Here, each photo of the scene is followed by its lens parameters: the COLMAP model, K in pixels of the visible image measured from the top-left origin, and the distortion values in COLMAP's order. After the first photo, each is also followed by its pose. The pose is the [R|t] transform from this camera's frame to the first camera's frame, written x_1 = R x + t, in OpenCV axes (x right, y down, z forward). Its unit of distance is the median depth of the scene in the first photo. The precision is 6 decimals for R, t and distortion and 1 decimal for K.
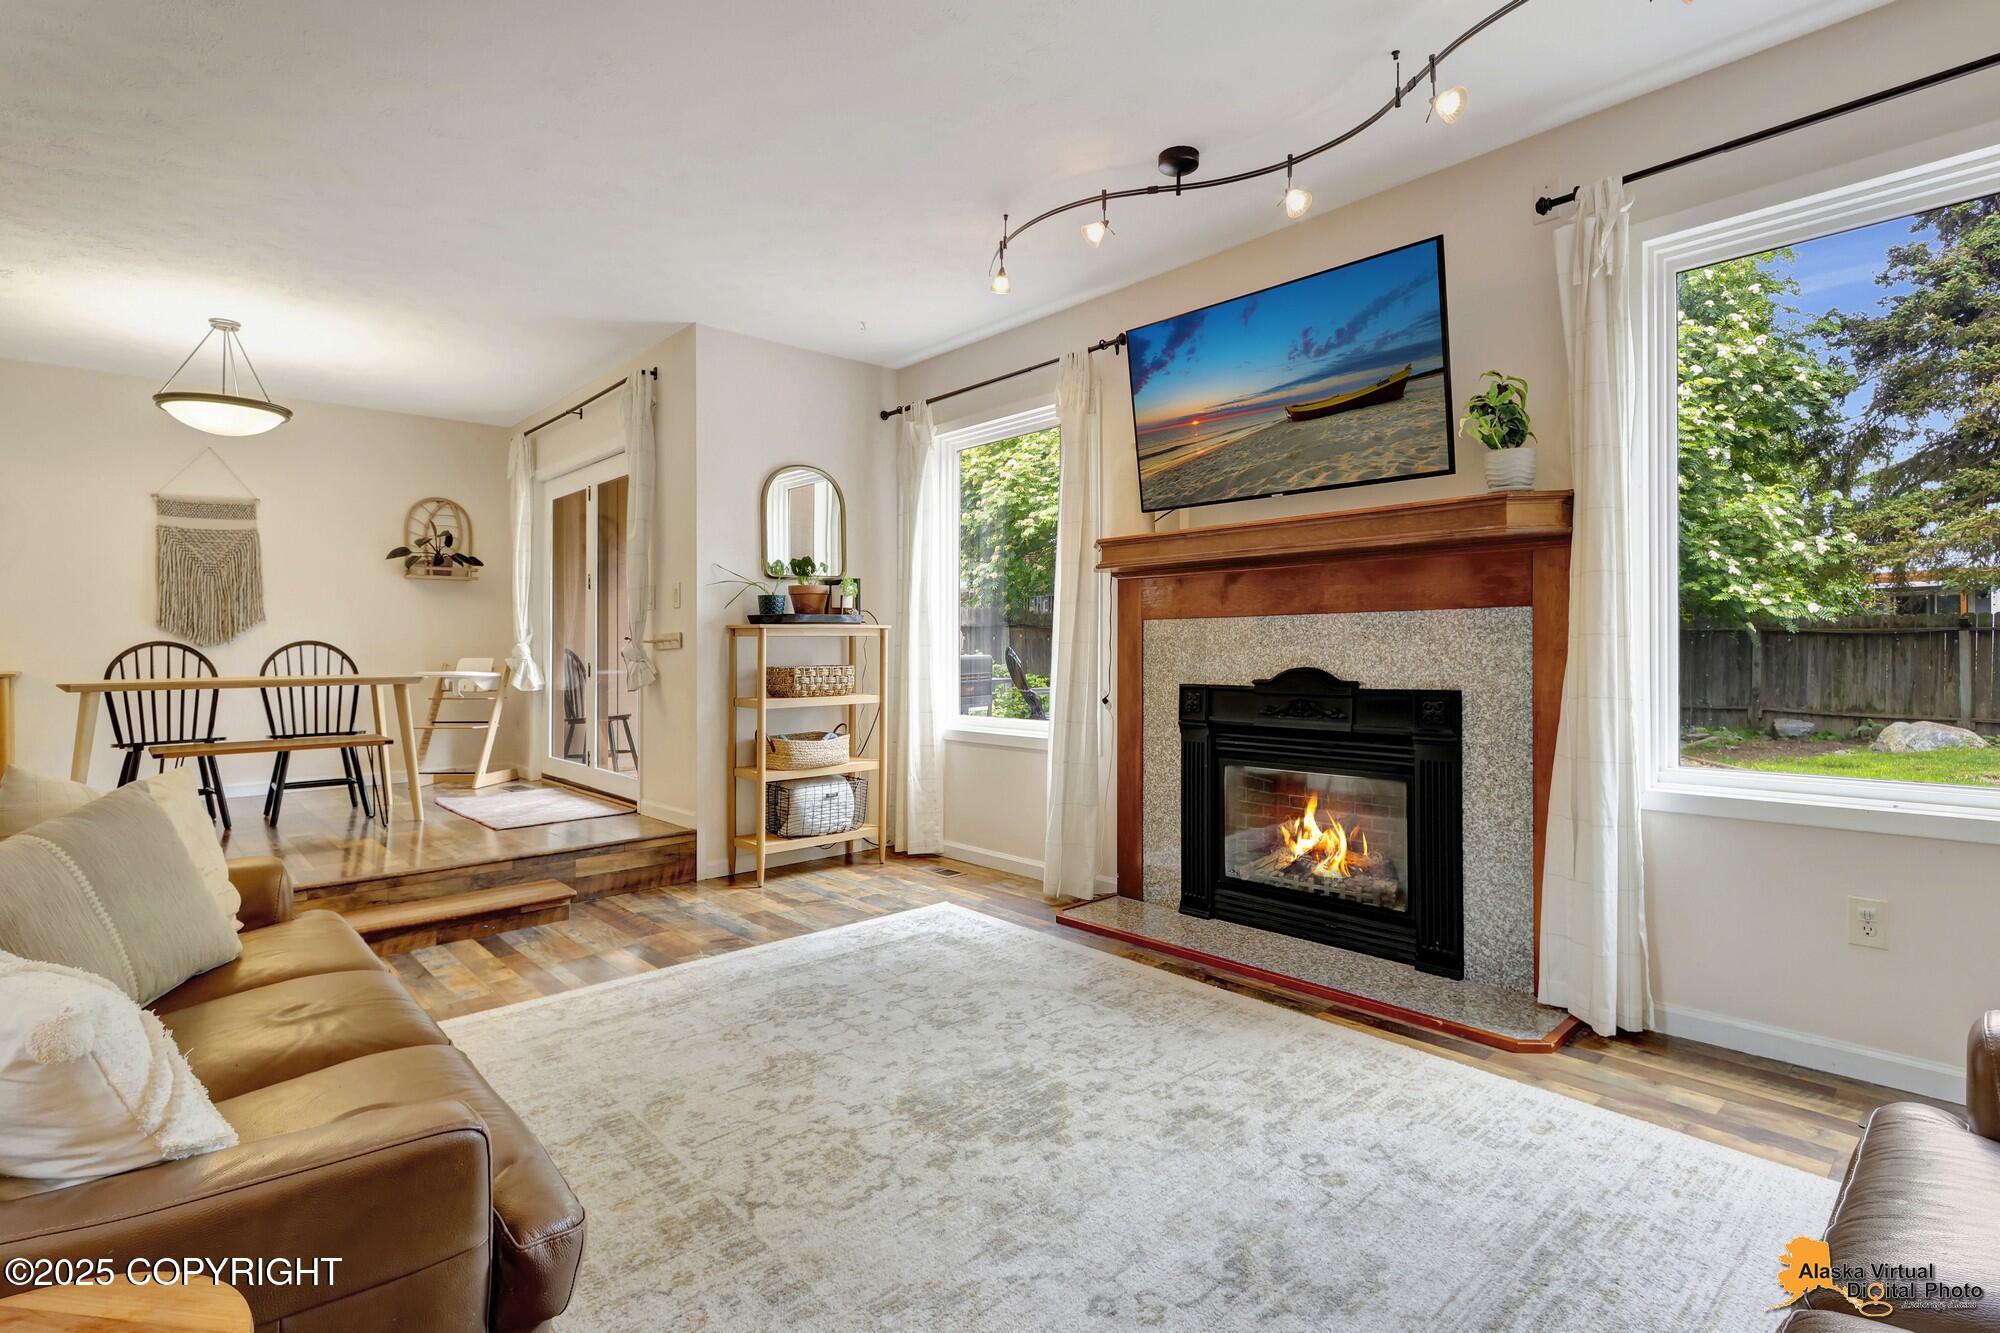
lens RADIAL K [[959.4, 0, 943.0], [0, 959.4, 640.8], [0, 0, 1]] dist [0.002241, -0.000072]
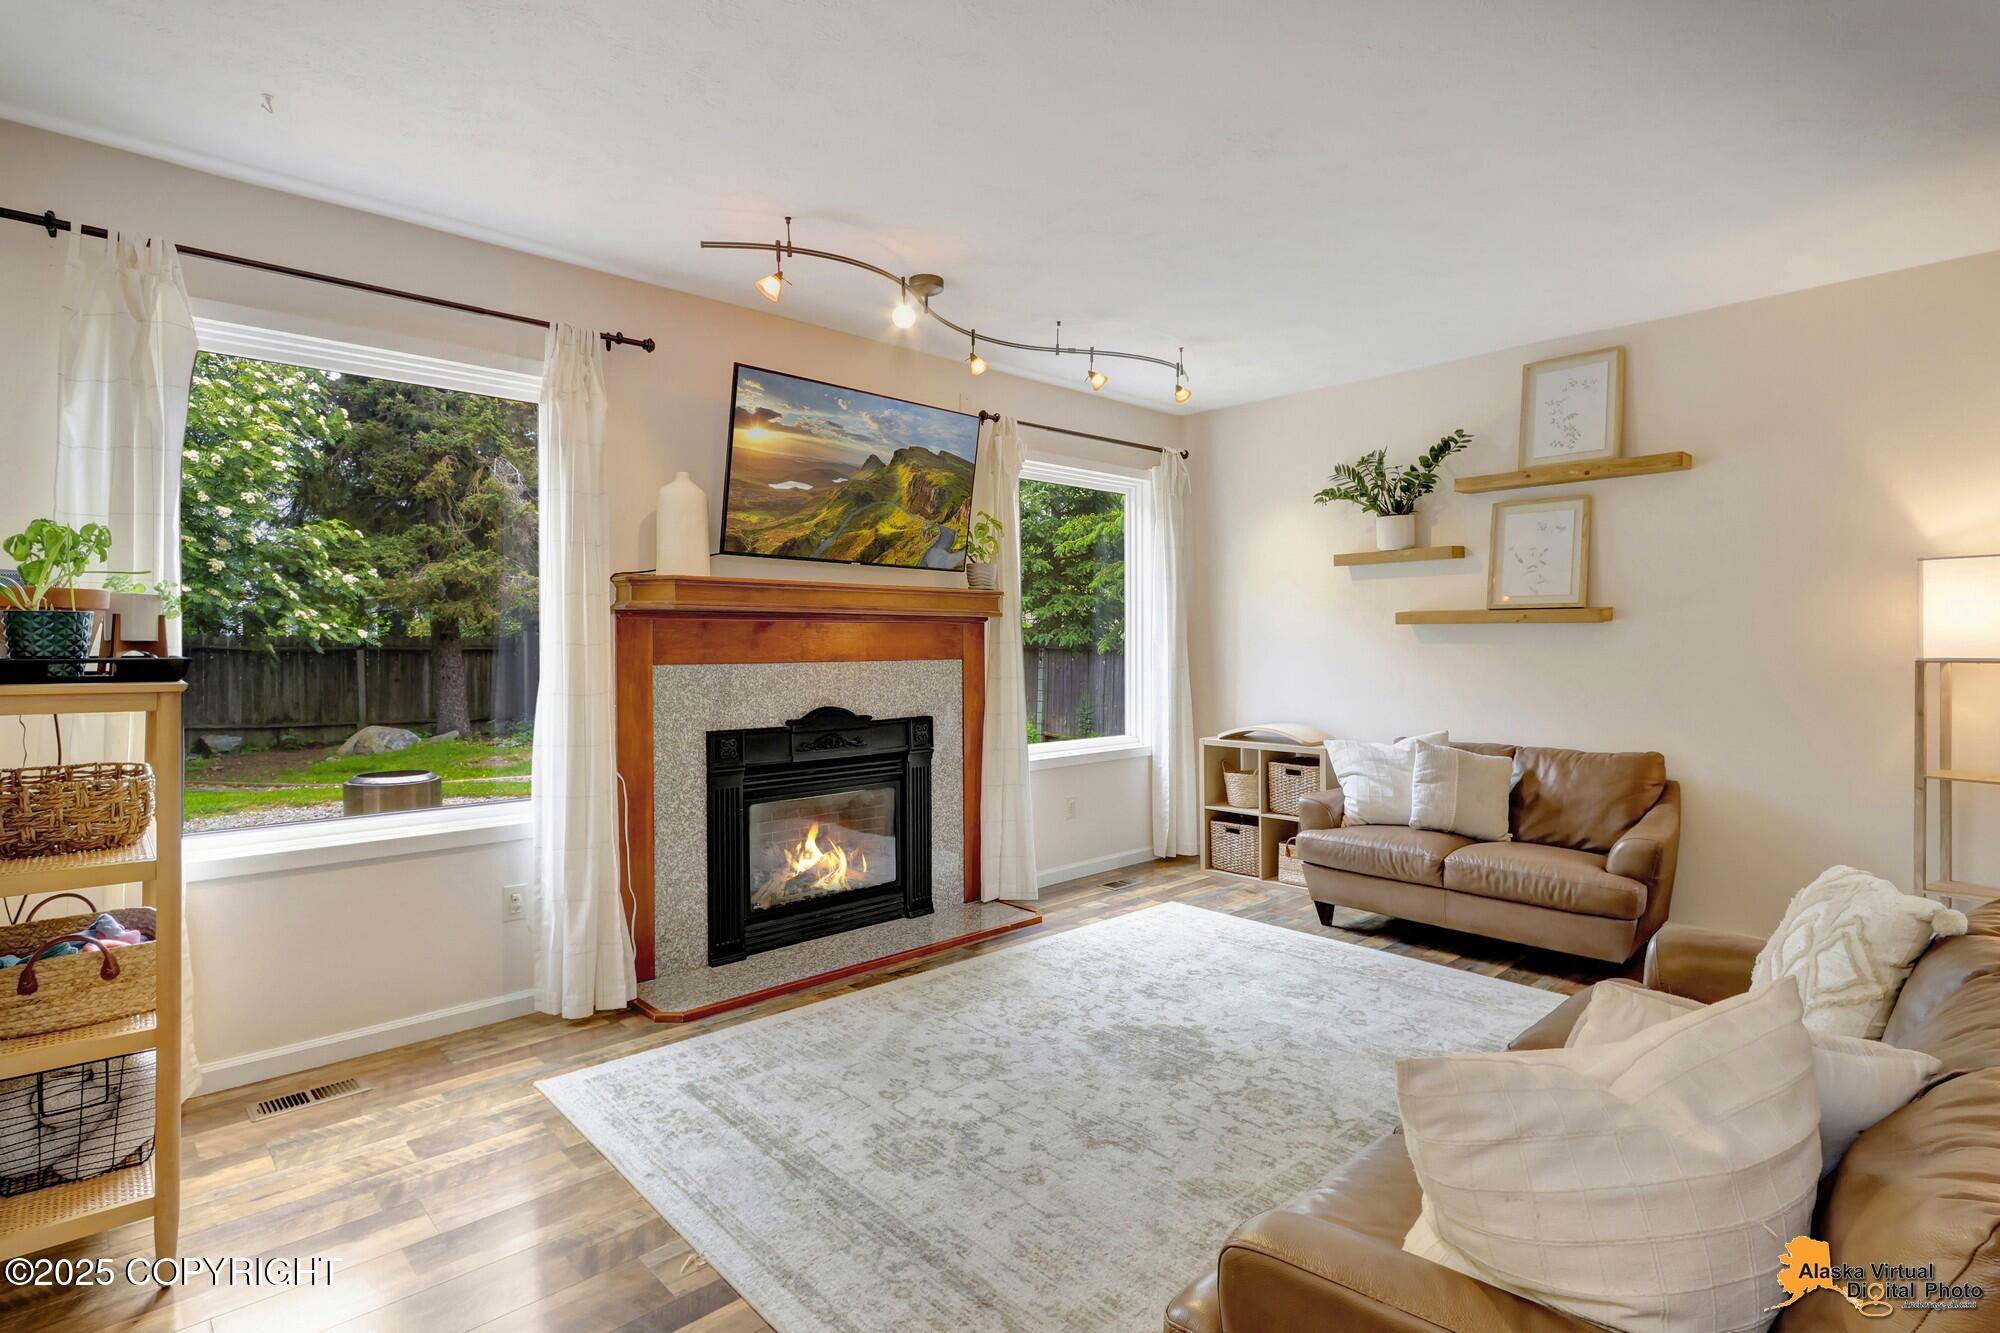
lens RADIAL K [[980.5, 0, 1021.8], [0, 980.5, 651.9], [0, 0, 1]] dist [0.003016, -0.000337]
pose [[-0.049877, -0.001562, 0.998754, -0.838418], [-0.001944, 0.999997, 0.001467, -0.041888], [-0.998753, -0.001868, -0.049880, 0.813838]]
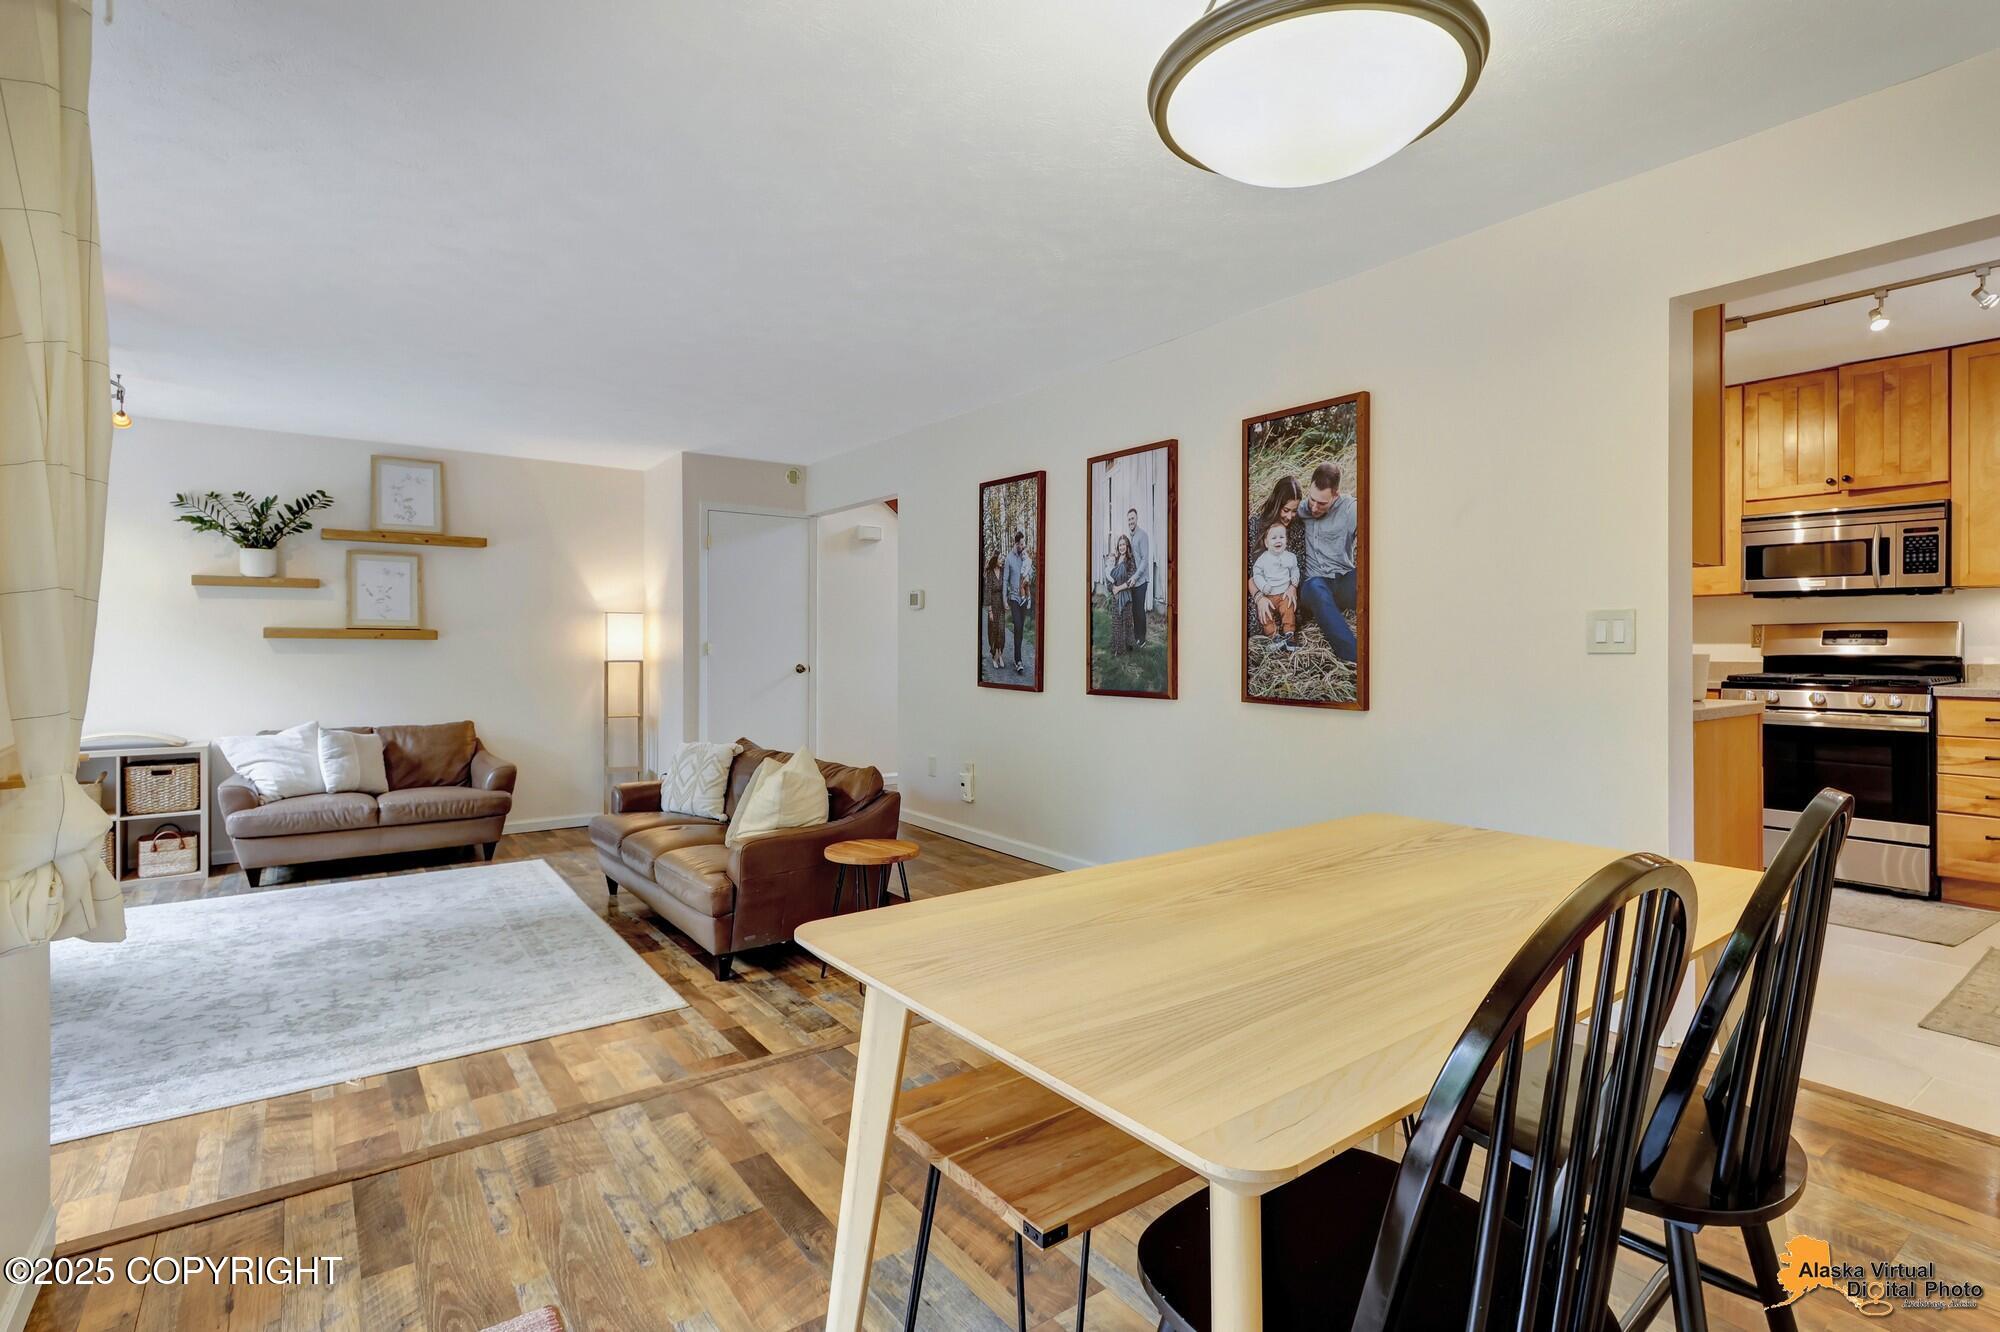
lens RADIAL K [[980.5, 0, 1021.8], [0, 980.5, 651.4], [0, 0, 1]] dist [0.003016, -0.000337]
pose [[-0.998334, 0.003643, 0.057578, -0.878315], [0.003643, 0.999993, -0.000096, -0.051800], [-0.057578, 0.000114, -0.998341, 1.804891]]
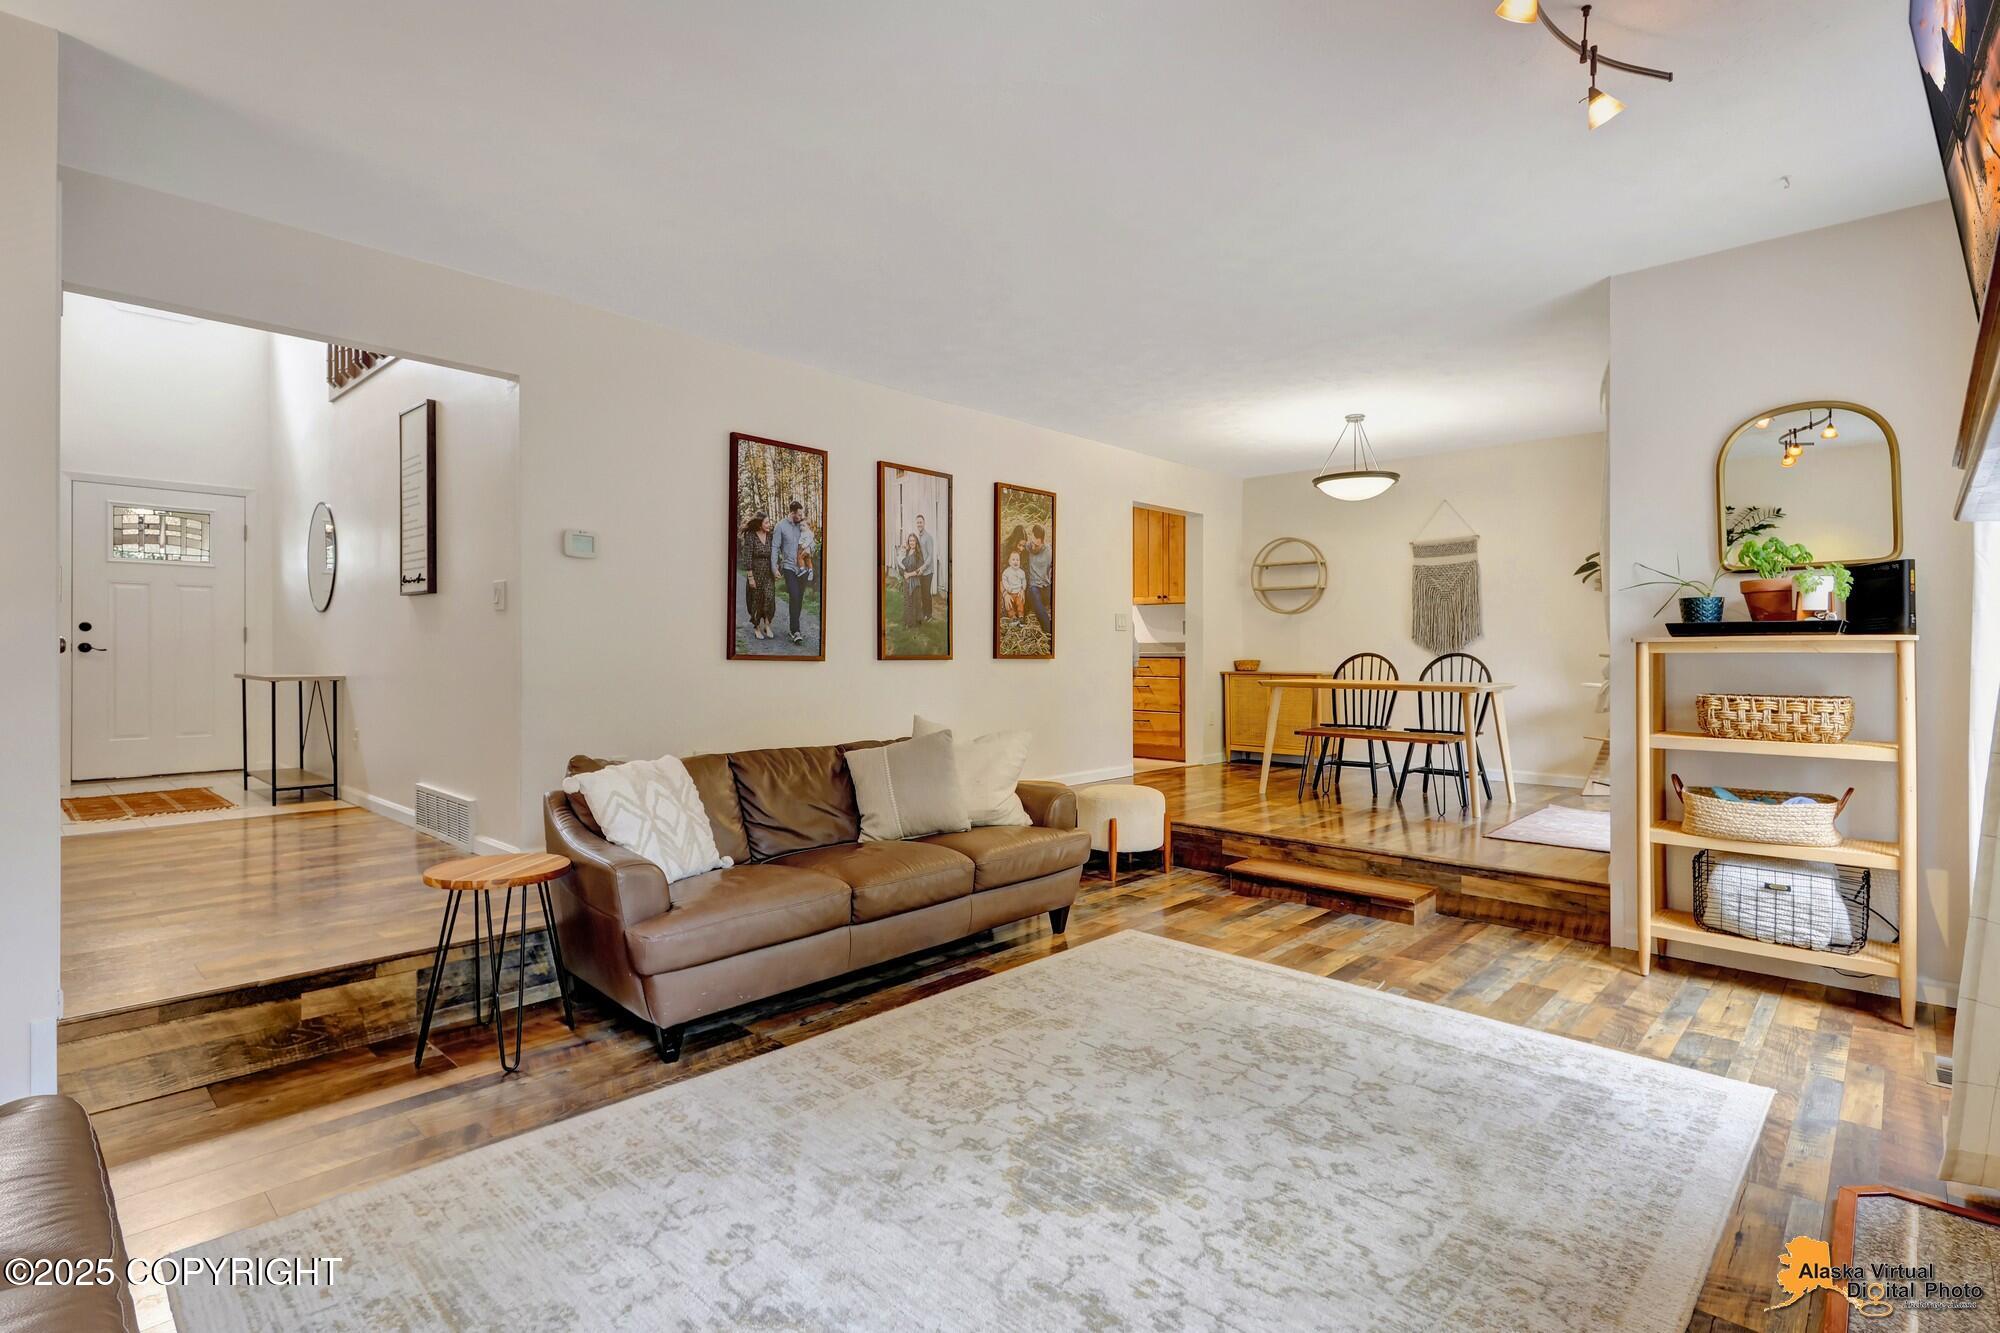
lens RADIAL K [[911.7, 0, 1072.6], [0, 911.7, 649.2], [0, 0, 1]] dist [0.003655, 0.000154]
pose [[0.150078, 0.002442, -0.988671, 0.602851], [0.002643, 0.999992, 0.002871, -0.014090], [0.988671, -0.003043, 0.150070, 0.554724]]
